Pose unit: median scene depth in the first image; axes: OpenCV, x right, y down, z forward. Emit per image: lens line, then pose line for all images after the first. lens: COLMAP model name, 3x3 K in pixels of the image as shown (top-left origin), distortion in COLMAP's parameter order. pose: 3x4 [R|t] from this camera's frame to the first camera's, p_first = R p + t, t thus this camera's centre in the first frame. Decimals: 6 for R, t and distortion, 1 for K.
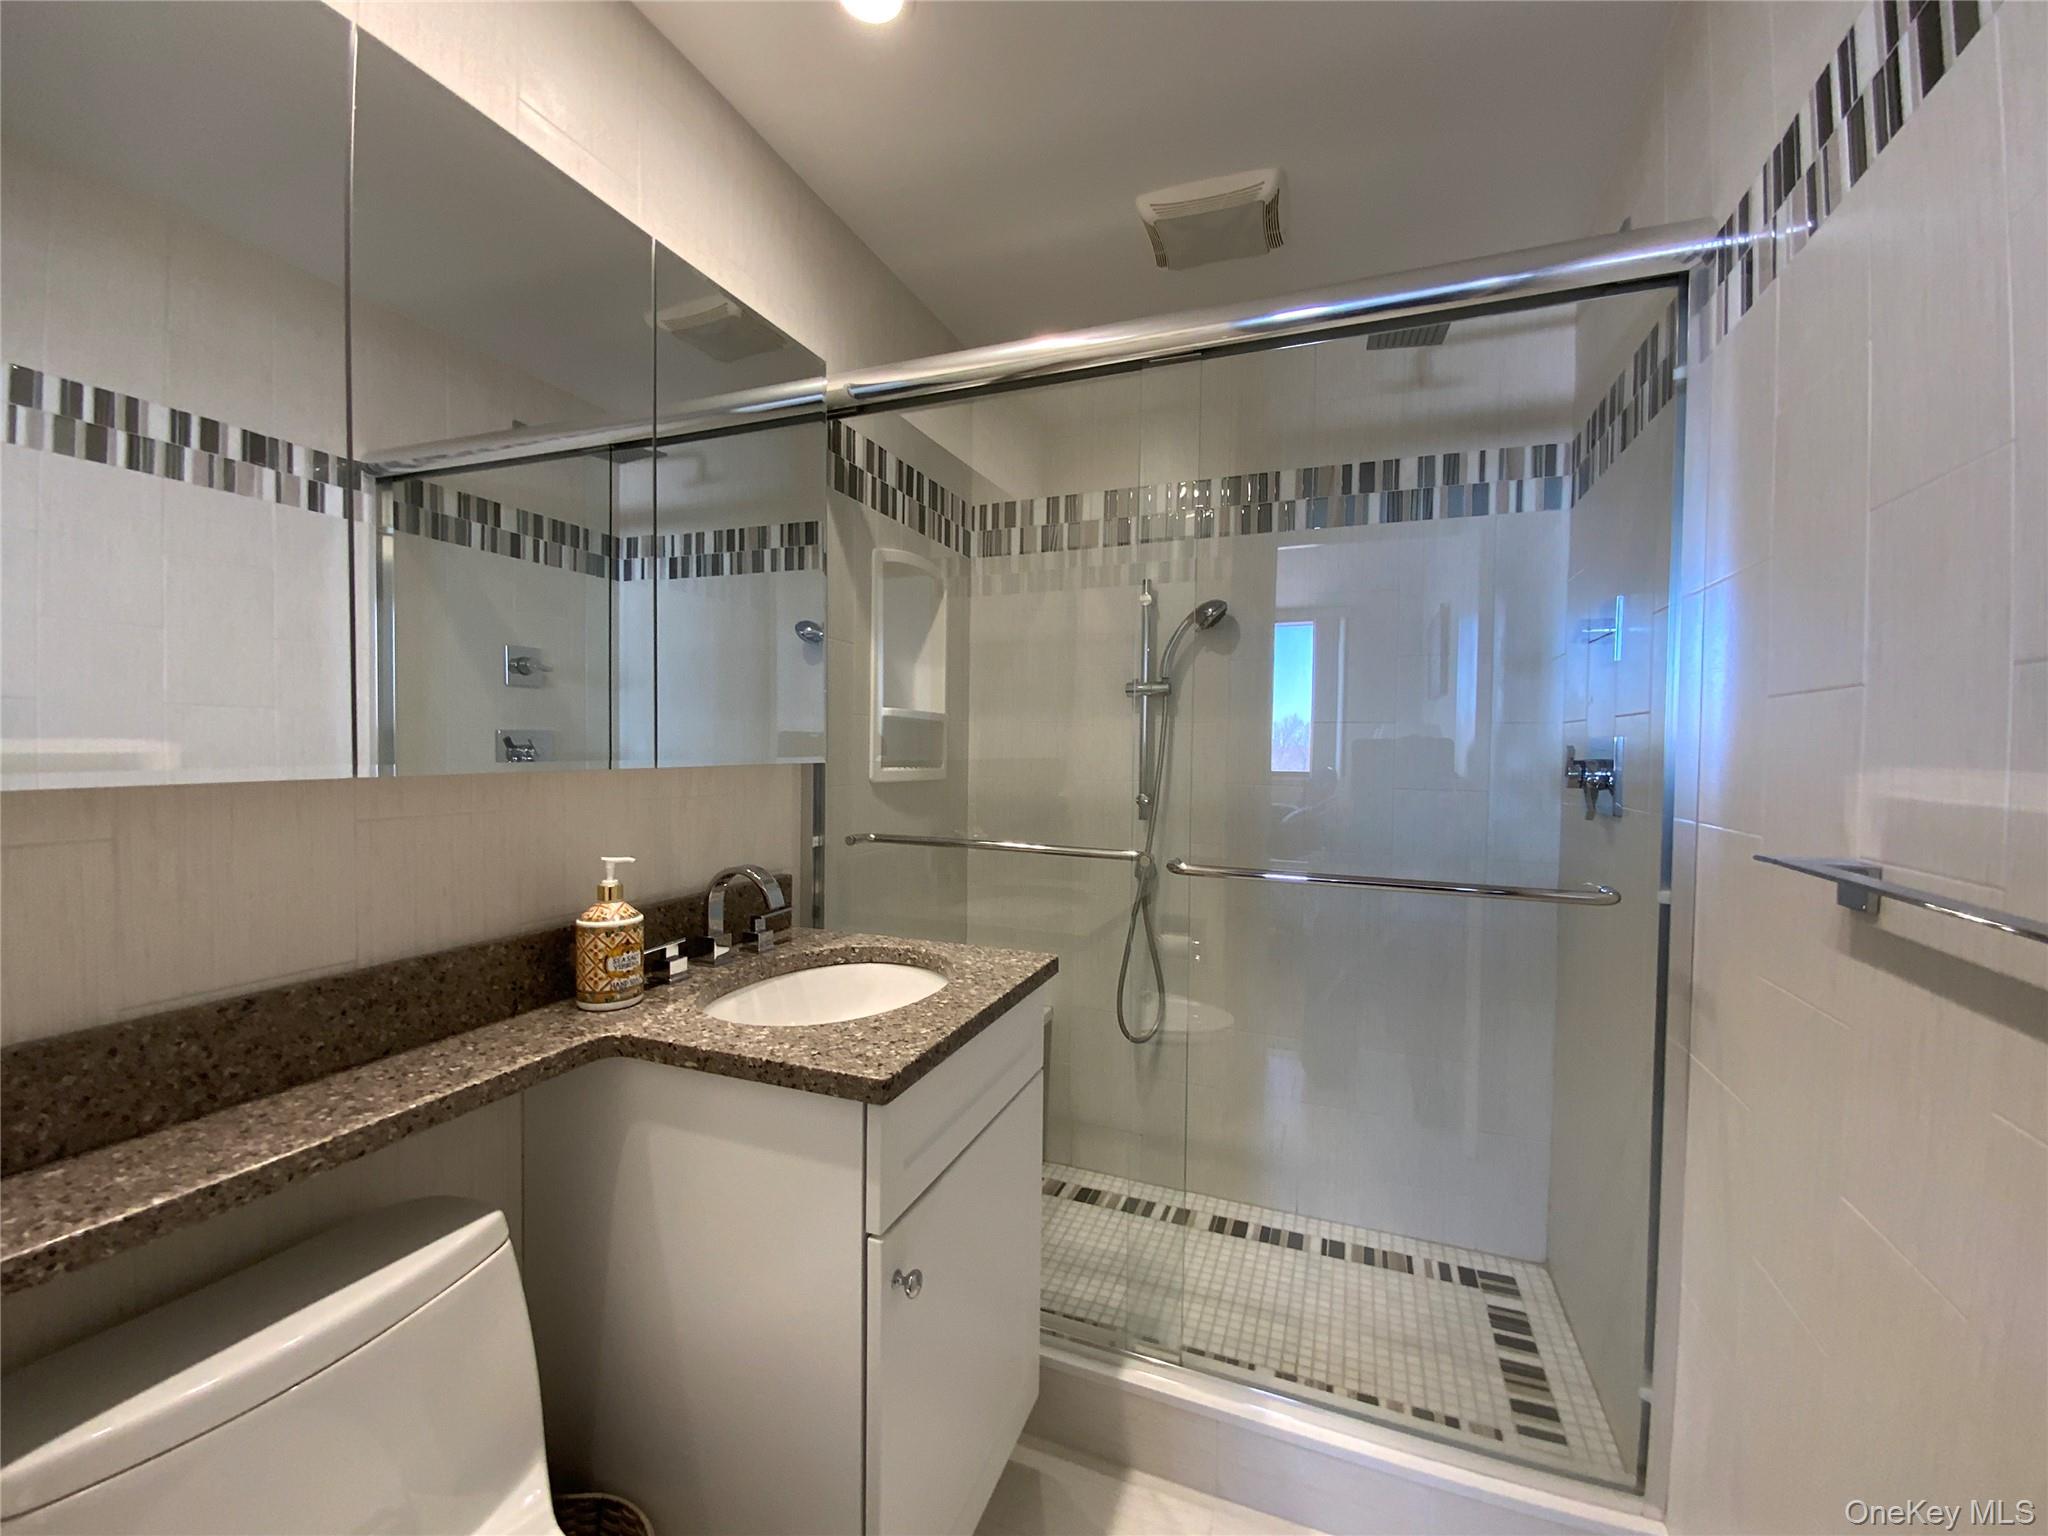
lens RADIAL K [[831.0, 0, 1024.0], [0, 831.0, 768.0], [0, 0, 1]] dist [0.032561, -0.021041]
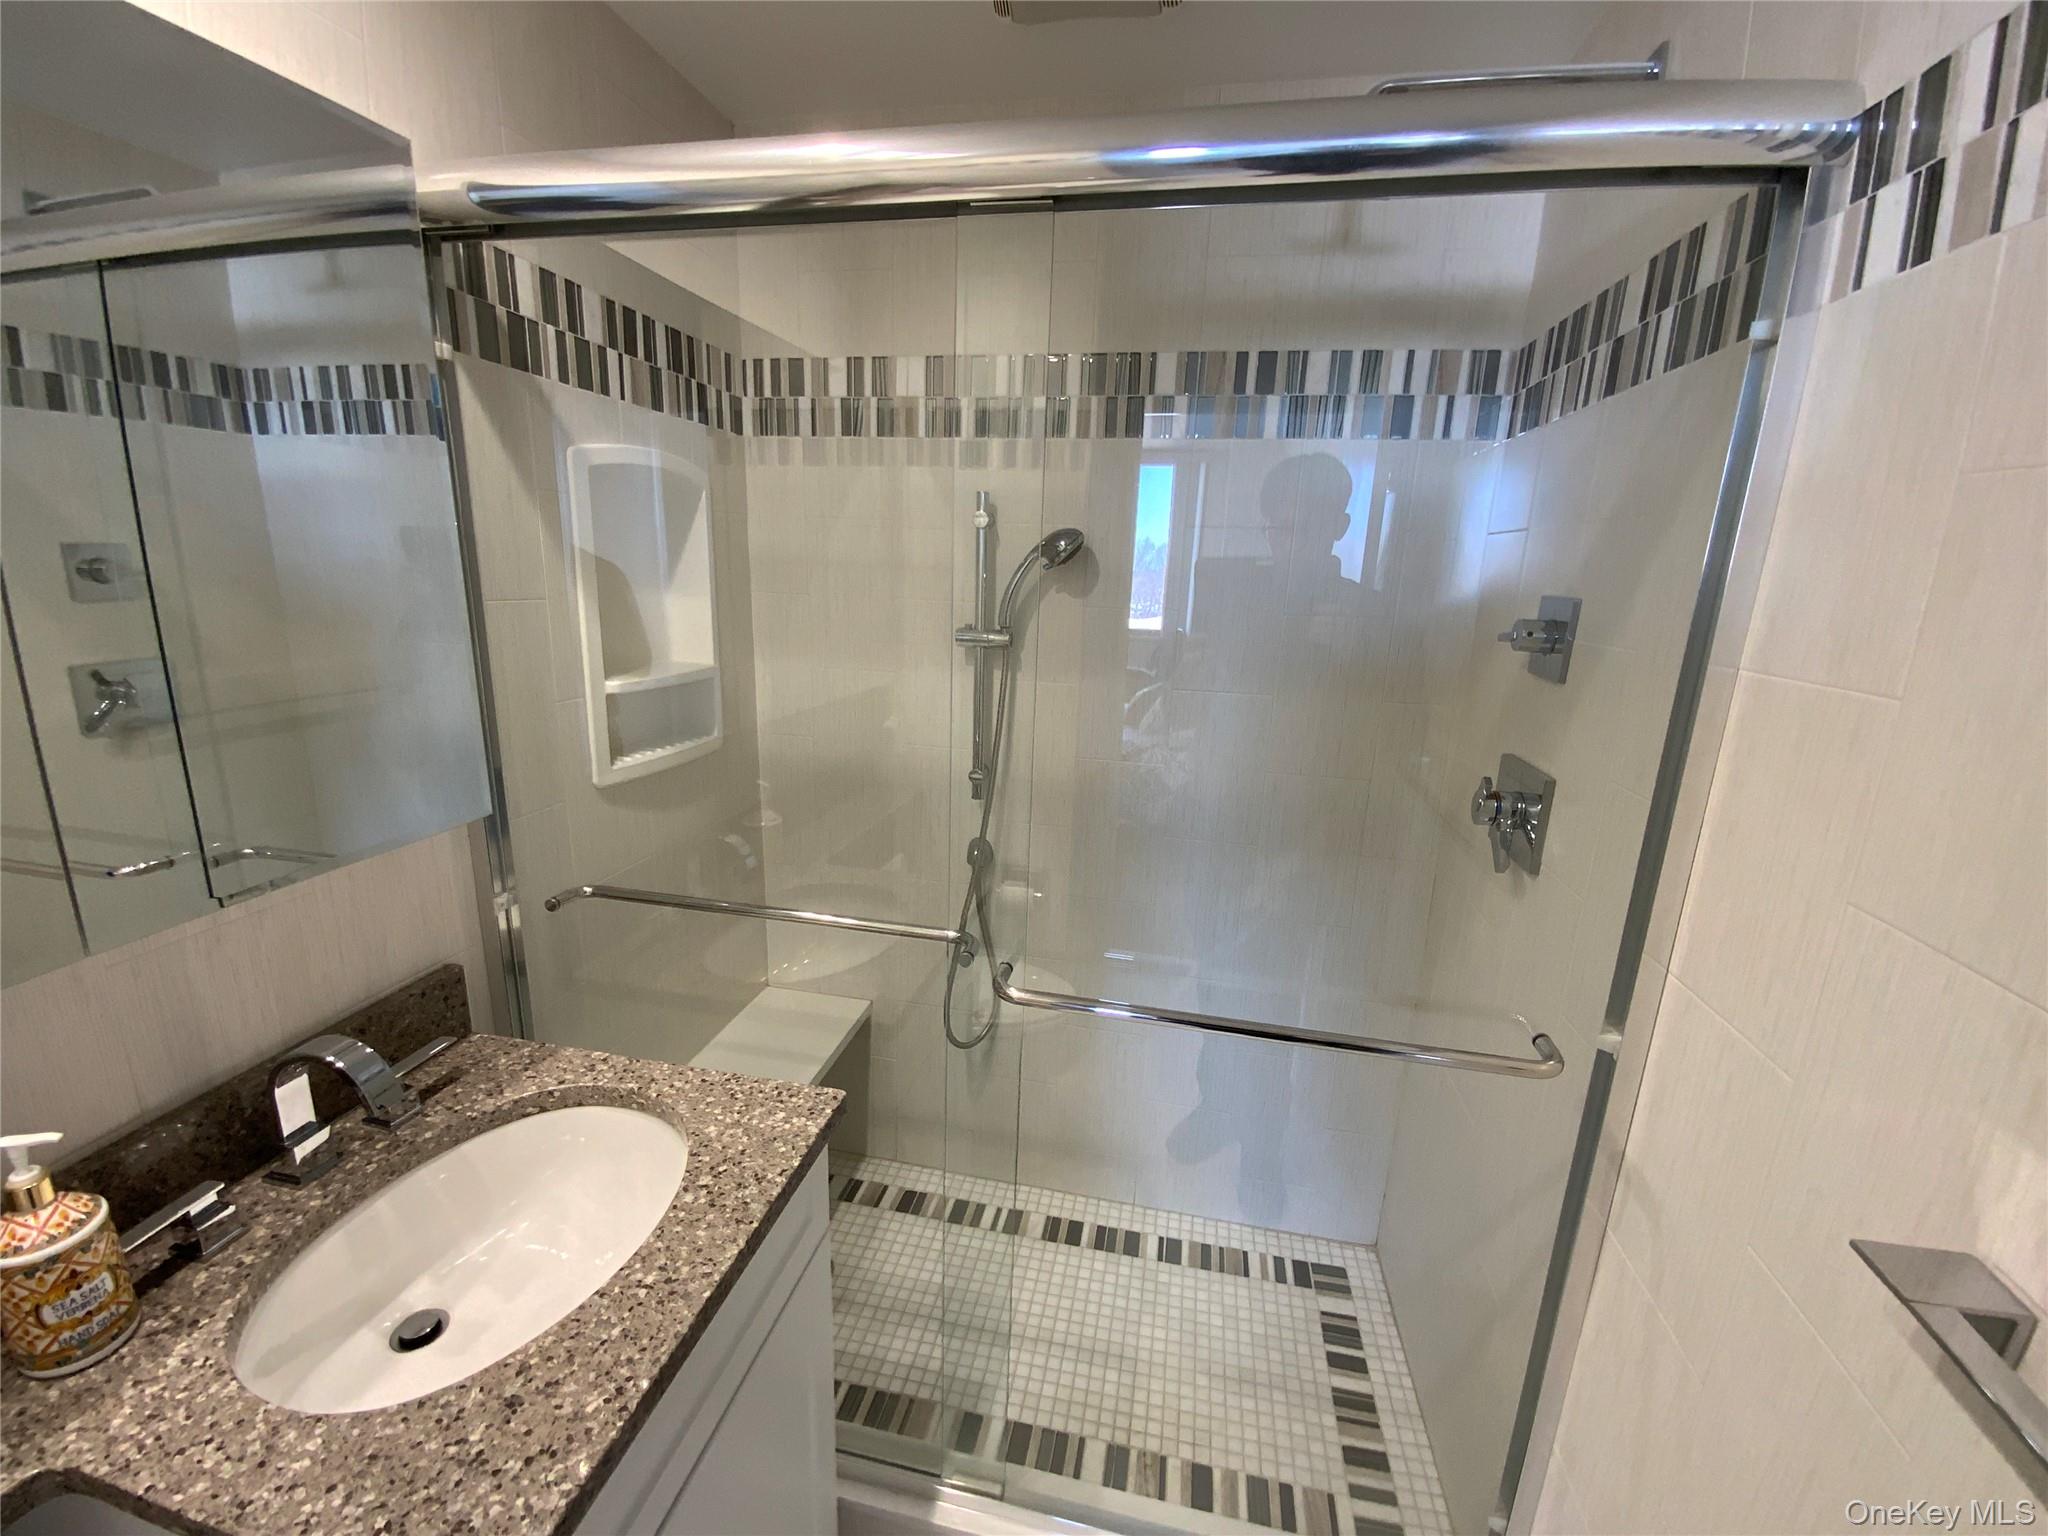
lens RADIAL K [[825.6, 0, 1022.5], [0, 825.6, 757.6], [0, 0, 1]] dist [0.024285, -0.021097]
pose [[0.984940, -0.020352, 0.171692, 0.055210], [-0.016326, 0.977662, 0.209546, -0.161550], [-0.172122, -0.209193, 0.962607, 0.242667]]
